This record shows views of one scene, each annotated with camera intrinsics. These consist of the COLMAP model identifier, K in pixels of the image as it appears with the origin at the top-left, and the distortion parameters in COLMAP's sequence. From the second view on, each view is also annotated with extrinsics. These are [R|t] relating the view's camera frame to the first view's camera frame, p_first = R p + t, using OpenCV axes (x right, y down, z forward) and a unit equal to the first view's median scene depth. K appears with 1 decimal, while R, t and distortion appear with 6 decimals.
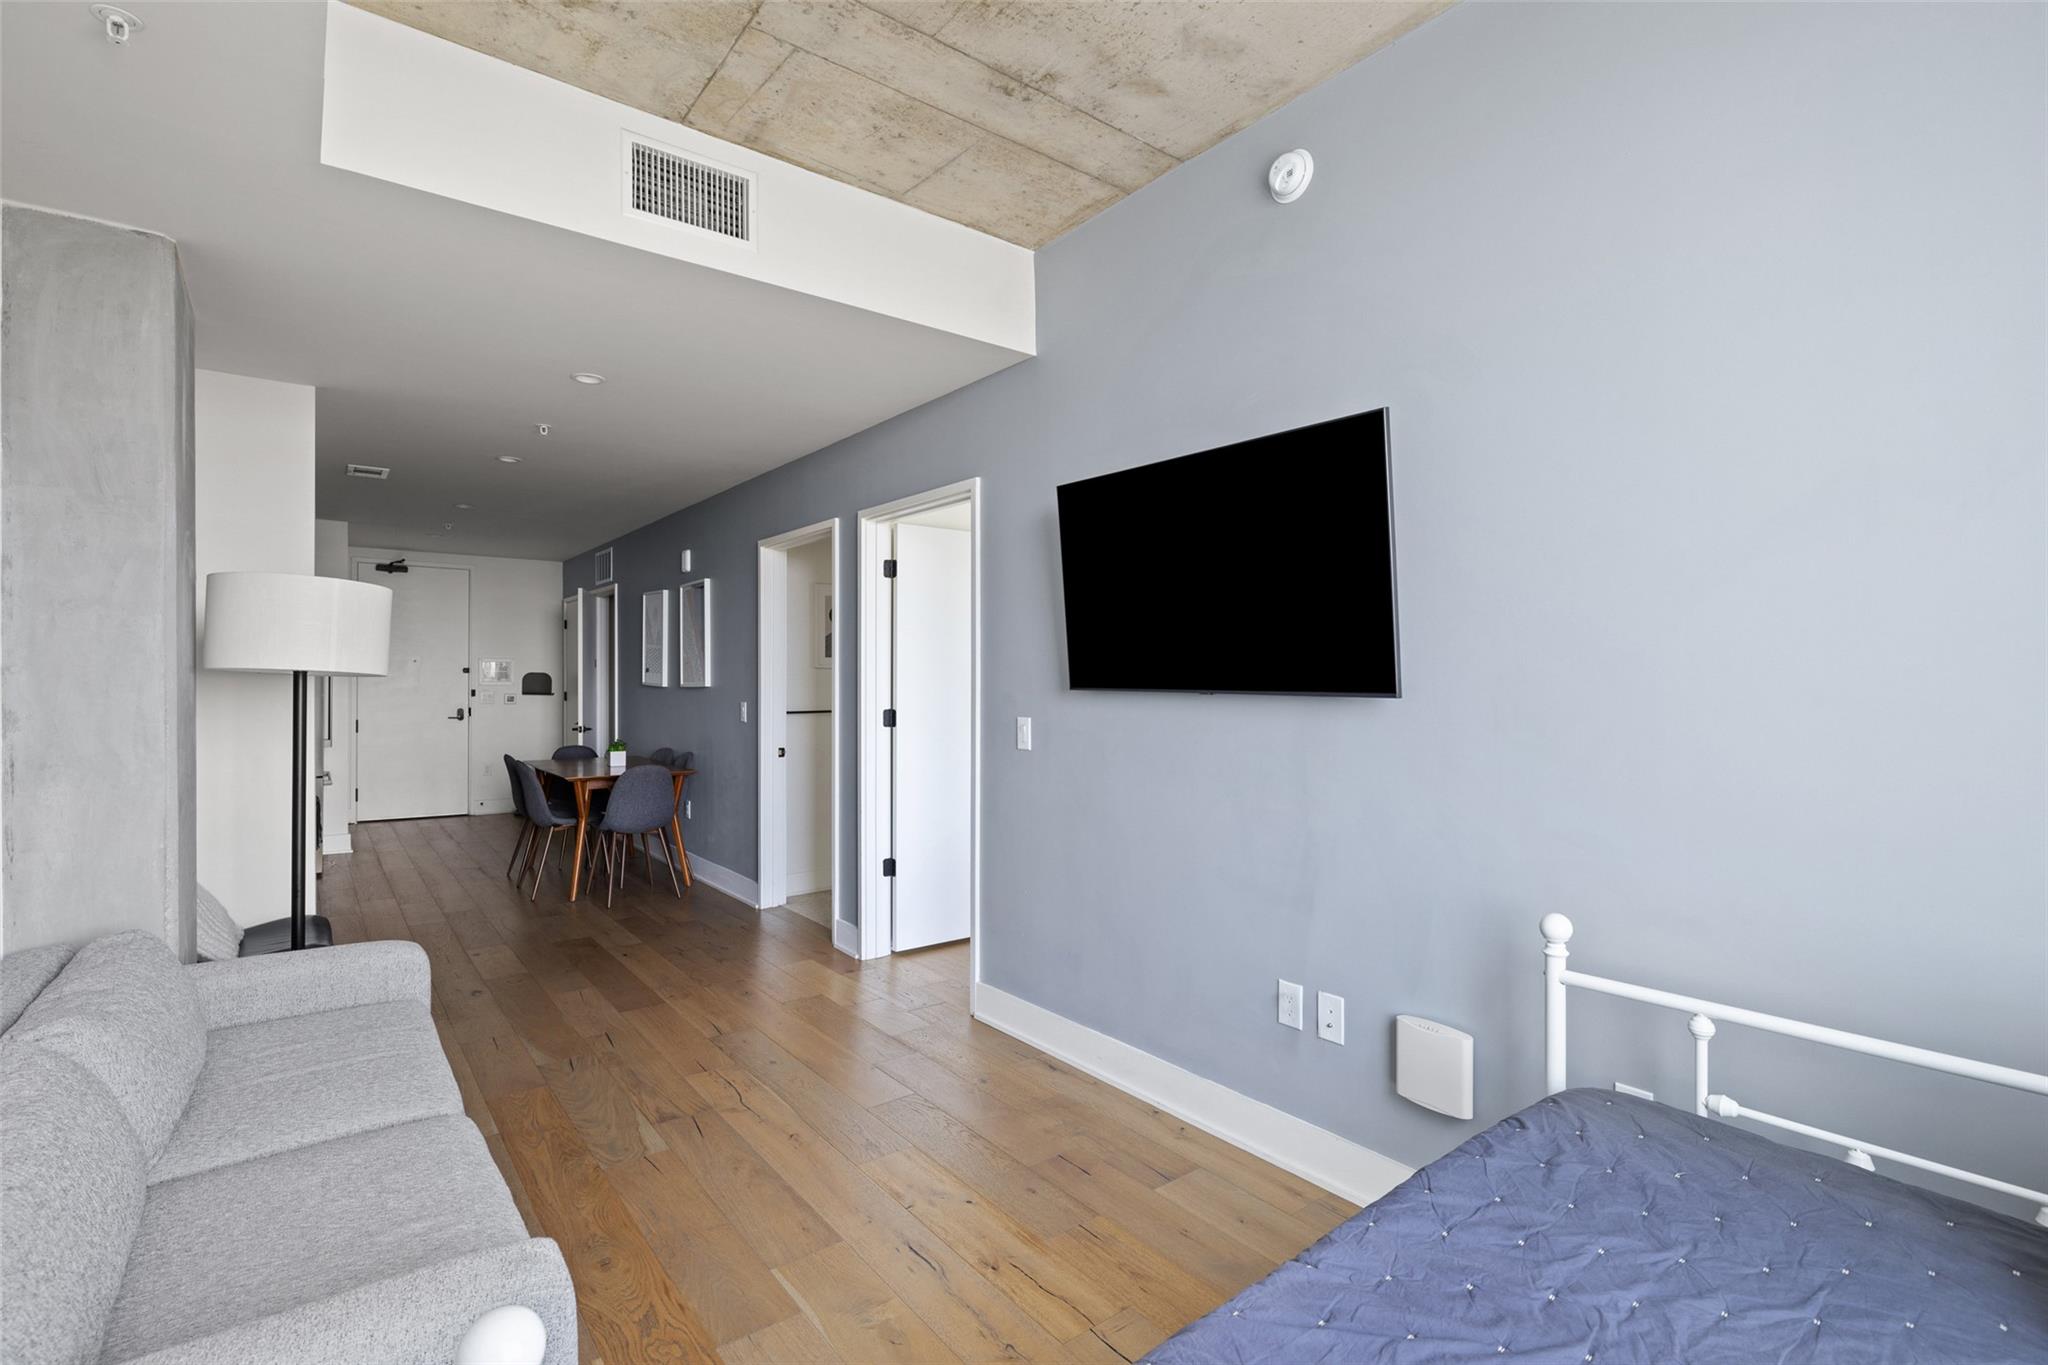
lens RADIAL K [[946.4, 0, 1014.1], [0, 946.4, 678.0], [0, 0, 1]] dist [-0.000976, 0.000807]
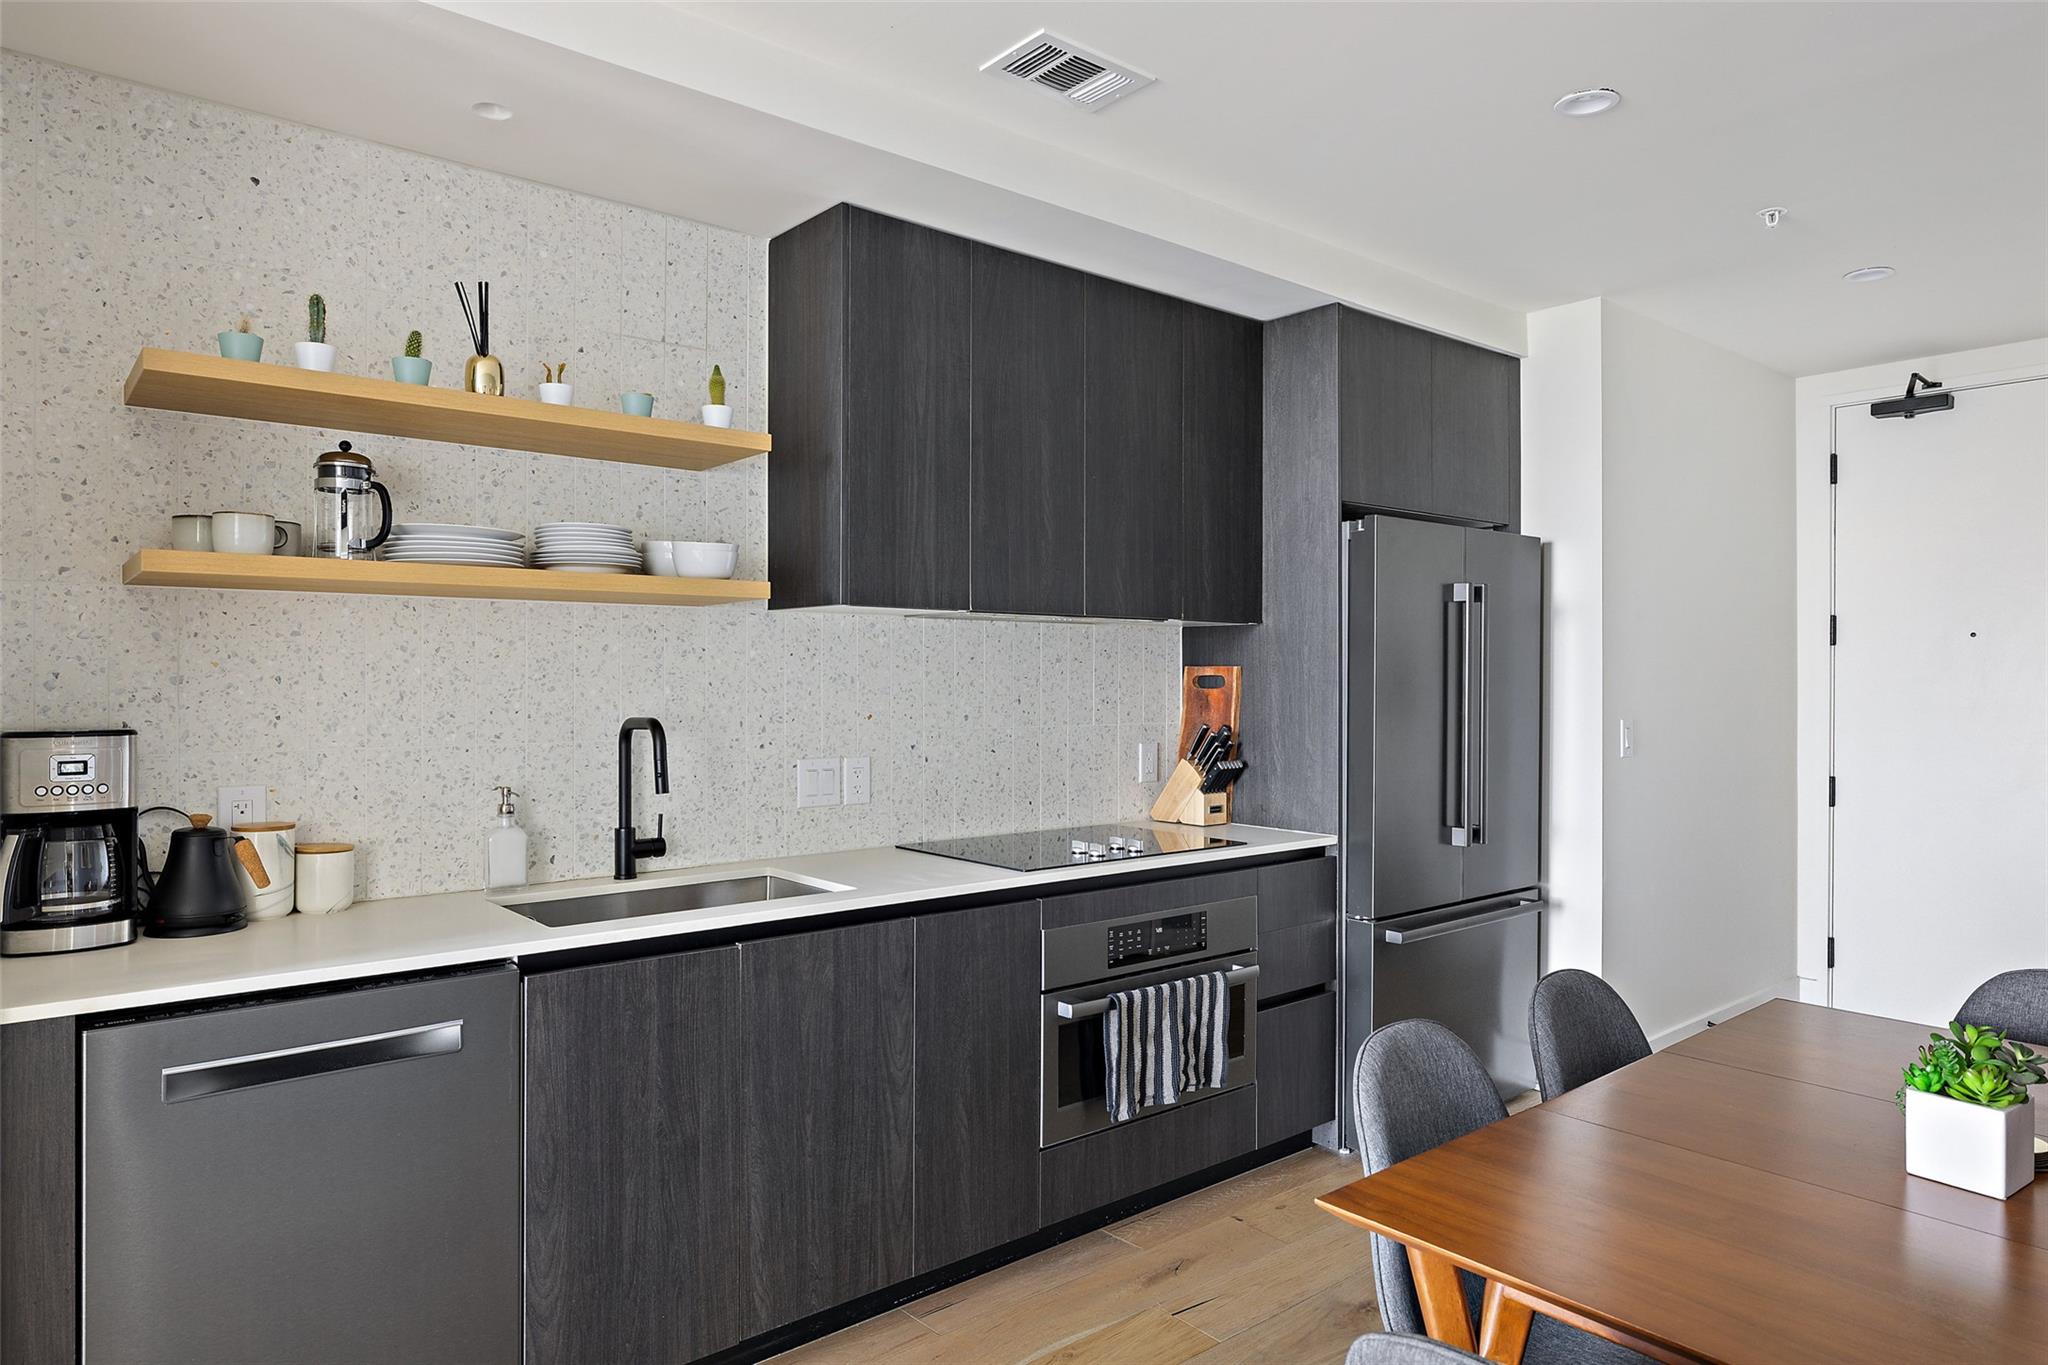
lens RADIAL K [[1253.1, 0, 1010.7], [0, 1253.1, 681.1], [0, 0, 1]] dist [-0.002758, -0.001287]
pose [[0.044197, 0.001289, -0.999022, -0.144938], [-0.001030, 0.999999, 0.001245, 0.000993], [0.999022, 0.000974, 0.044198, 0.598673]]
